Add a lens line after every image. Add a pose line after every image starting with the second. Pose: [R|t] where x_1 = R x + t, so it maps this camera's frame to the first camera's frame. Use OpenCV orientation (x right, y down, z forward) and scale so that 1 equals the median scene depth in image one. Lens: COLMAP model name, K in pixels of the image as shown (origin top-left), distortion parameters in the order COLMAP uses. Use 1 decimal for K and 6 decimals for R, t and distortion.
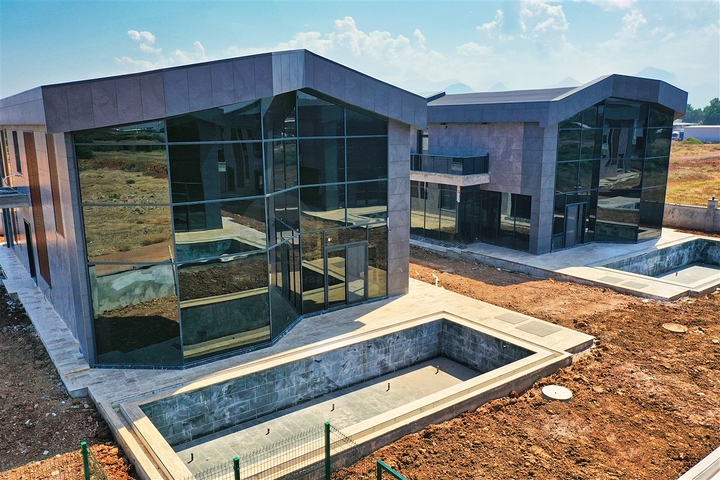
lens RADIAL K [[573.0, 0, 360.0], [0, 573.0, 240.0], [0, 0, 1]] dist [0.002175, -0.003460]
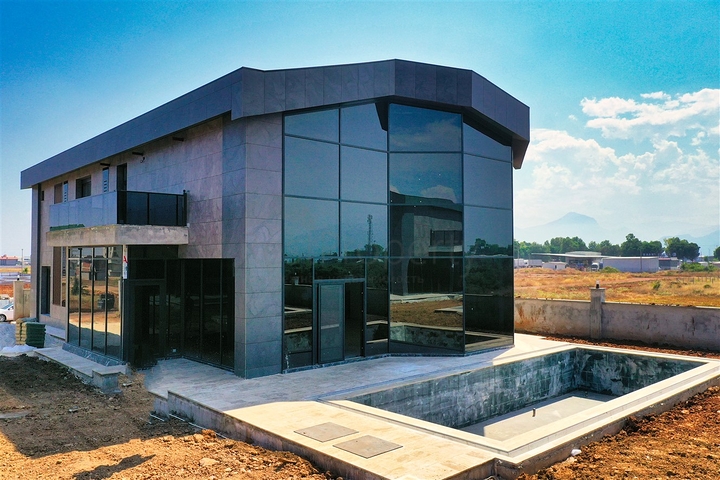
lens RADIAL K [[573.0, 0, 360.0], [0, 573.0, 240.0], [0, 0, 1]] dist [0.002175, -0.003460]
pose [[0.995243, 0.008618, 0.097038, 0.321343], [0.014561, 0.971731, -0.235643, 0.025408], [-0.096326, 0.235935, 0.966983, 0.439200]]
